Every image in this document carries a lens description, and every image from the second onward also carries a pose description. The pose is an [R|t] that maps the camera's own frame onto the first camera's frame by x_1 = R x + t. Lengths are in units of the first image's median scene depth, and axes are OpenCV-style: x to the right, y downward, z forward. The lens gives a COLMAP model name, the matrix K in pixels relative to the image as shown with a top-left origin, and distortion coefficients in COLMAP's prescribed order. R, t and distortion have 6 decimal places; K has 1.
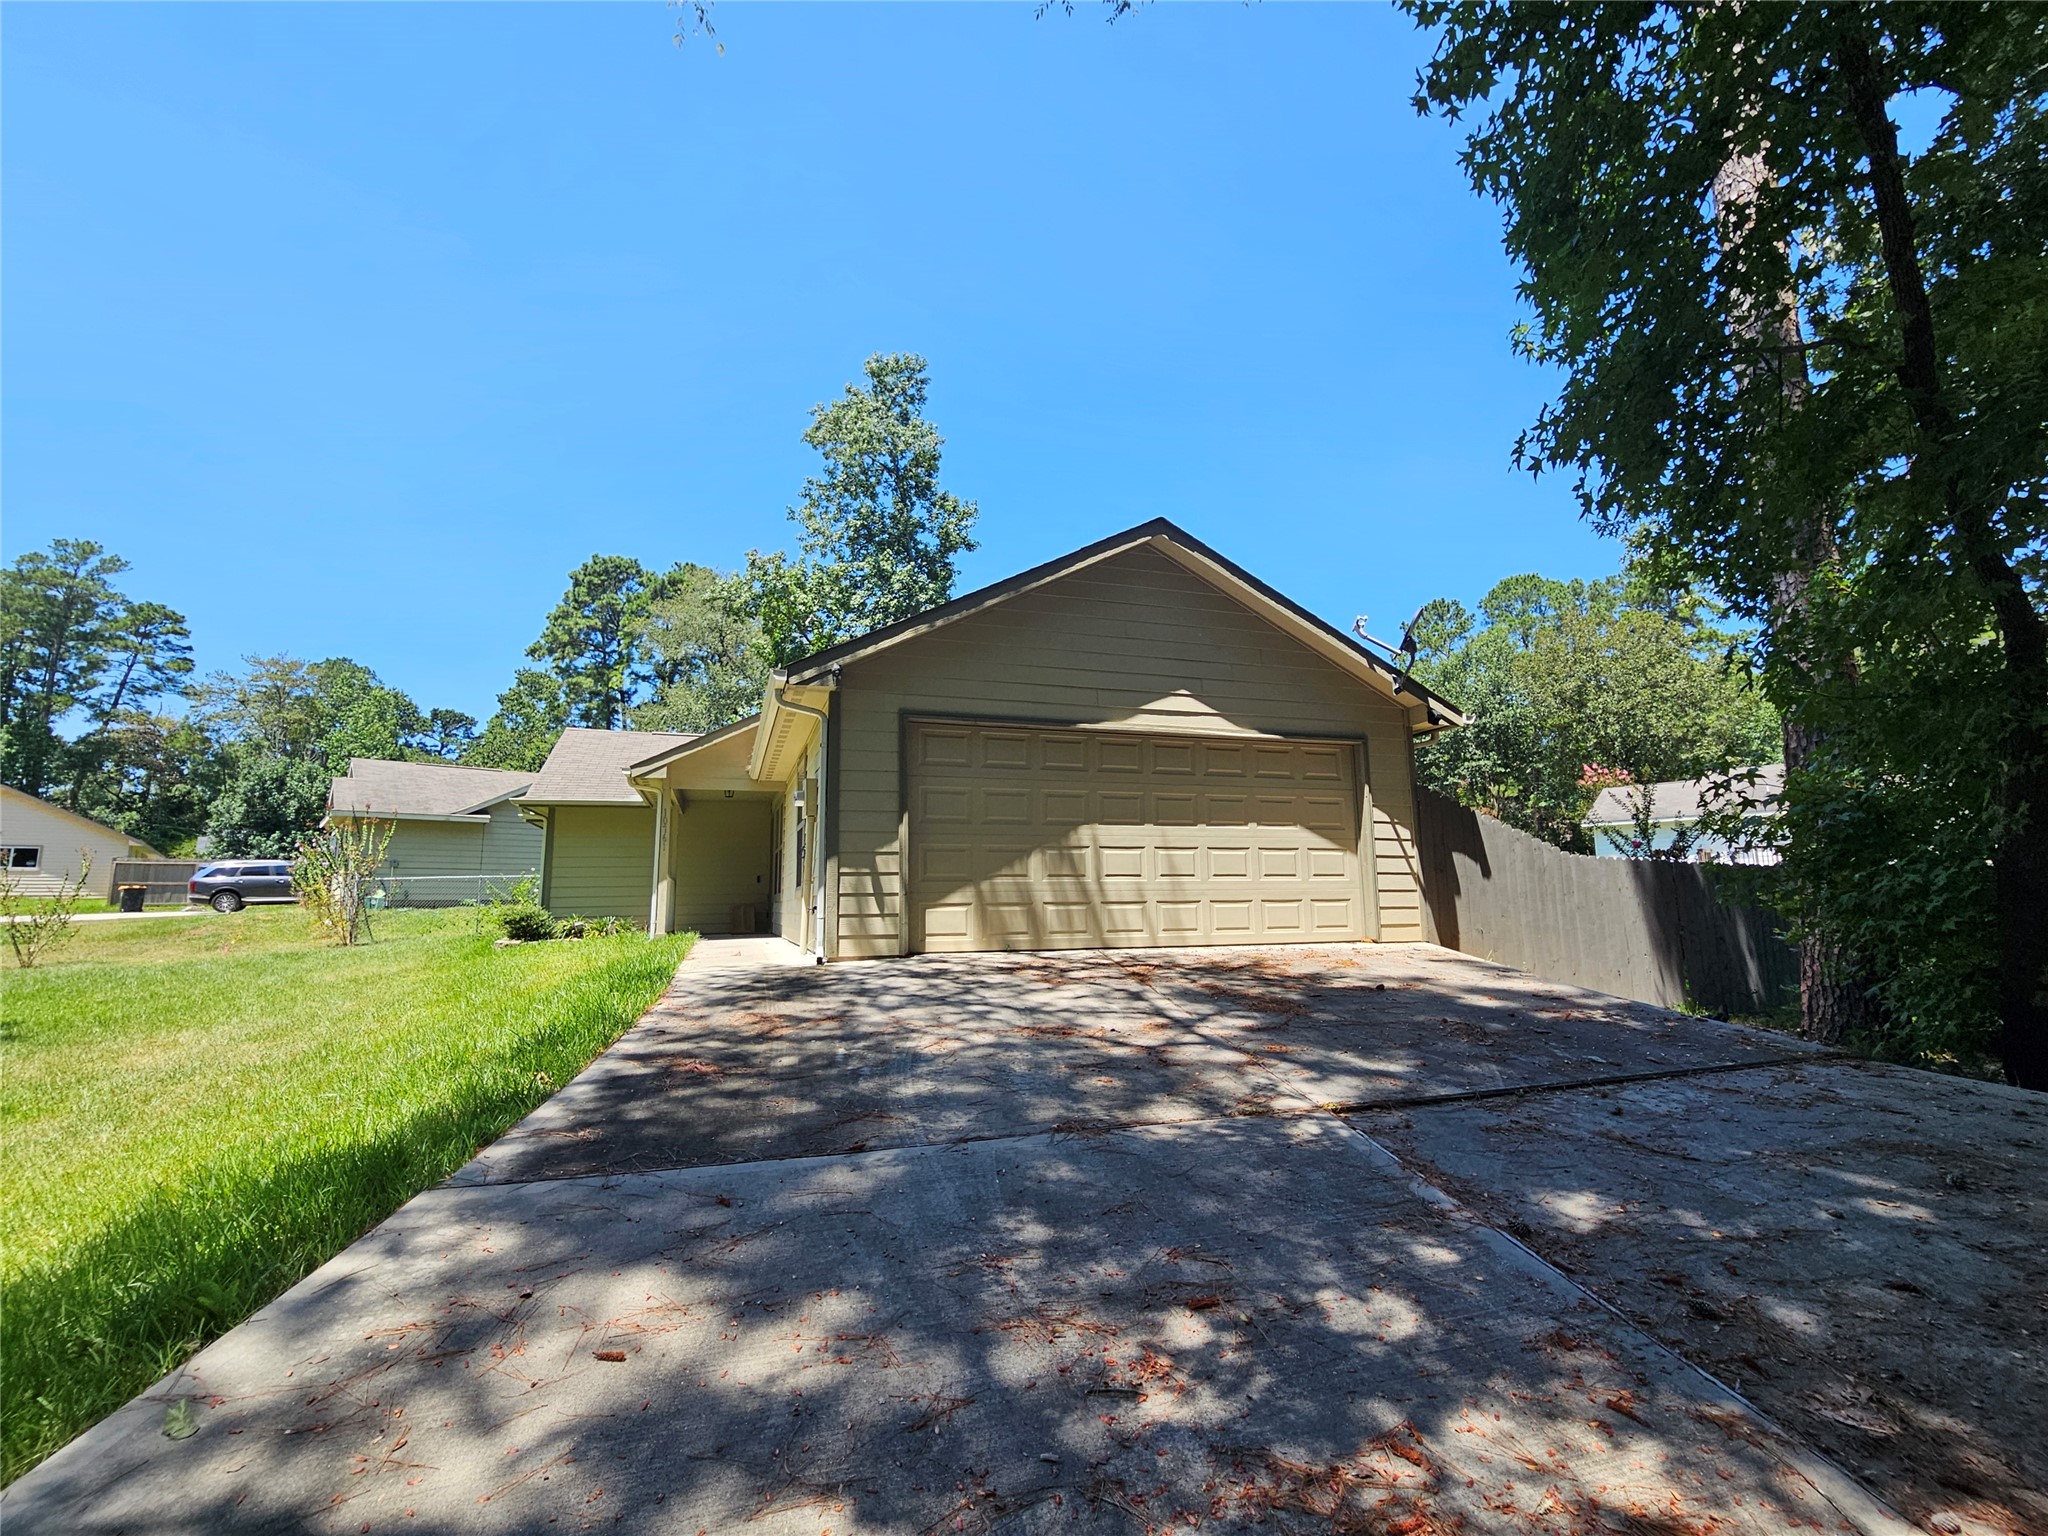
lens RADIAL K [[887.4, 0, 1016.7], [0, 887.4, 768.6], [0, 0, 1]] dist [-0.000441, 0.000326]
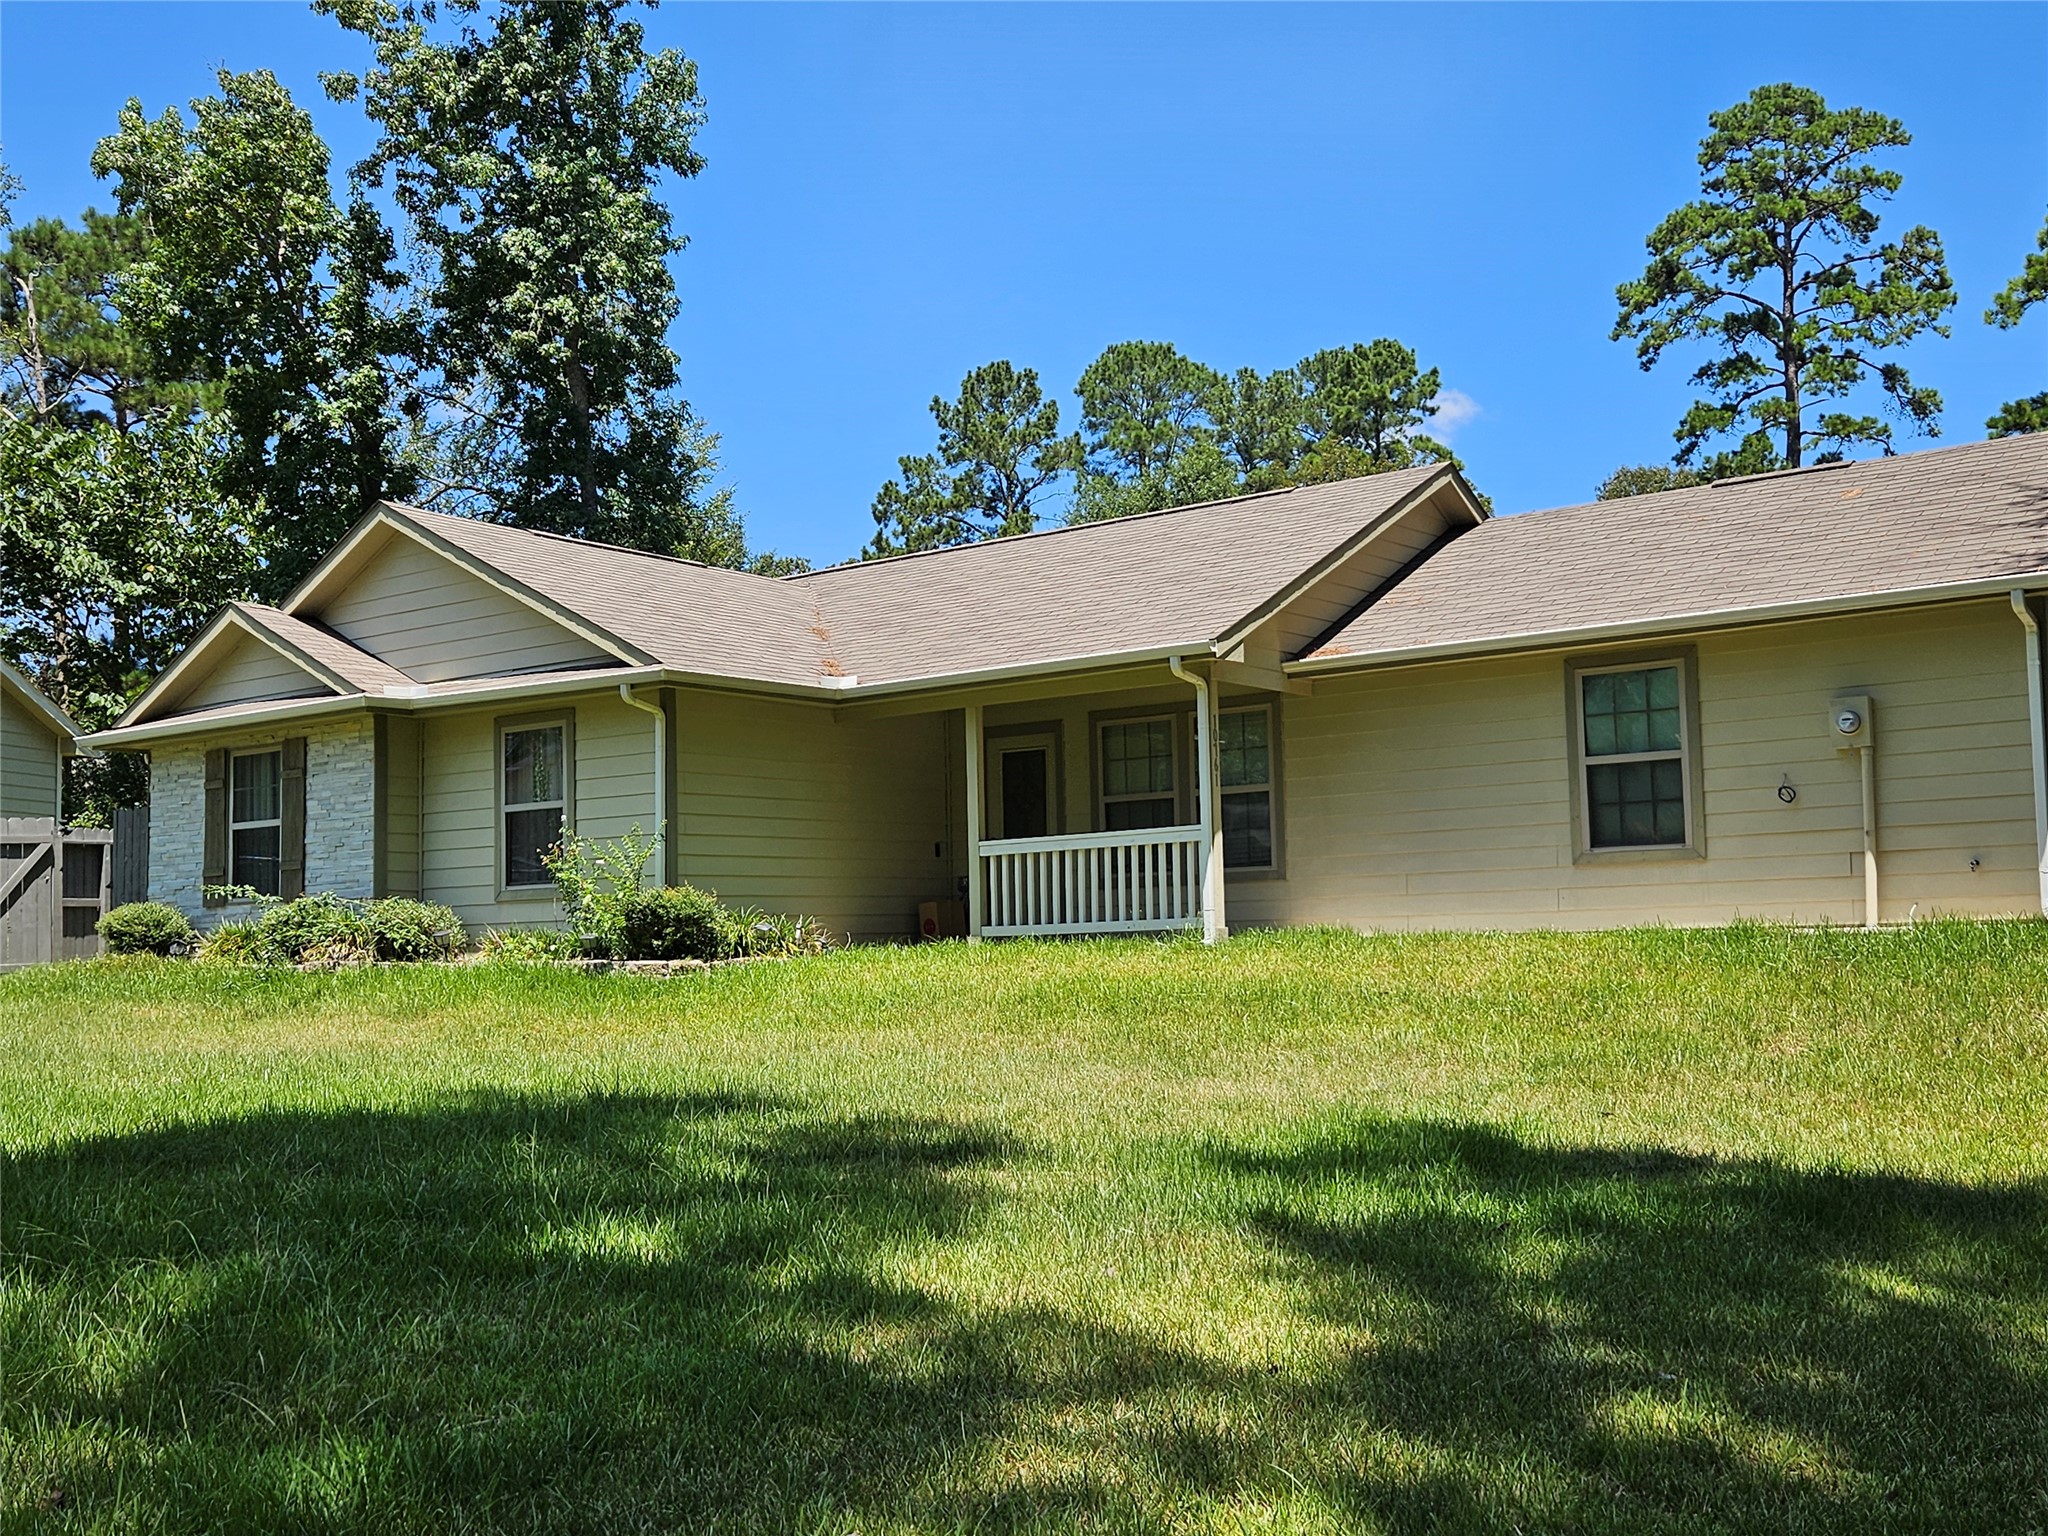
lens RADIAL K [[2126.5, 0, 1027.1], [0, 2126.5, 784.8], [0, 0, 1]] dist [0.075164, -0.039384]
pose [[0.819281, 0.043051, 0.571774, -0.200342], [-0.074196, 0.996753, 0.031264, 0.008609], [-0.568572, -0.068038, 0.819815, -0.013175]]
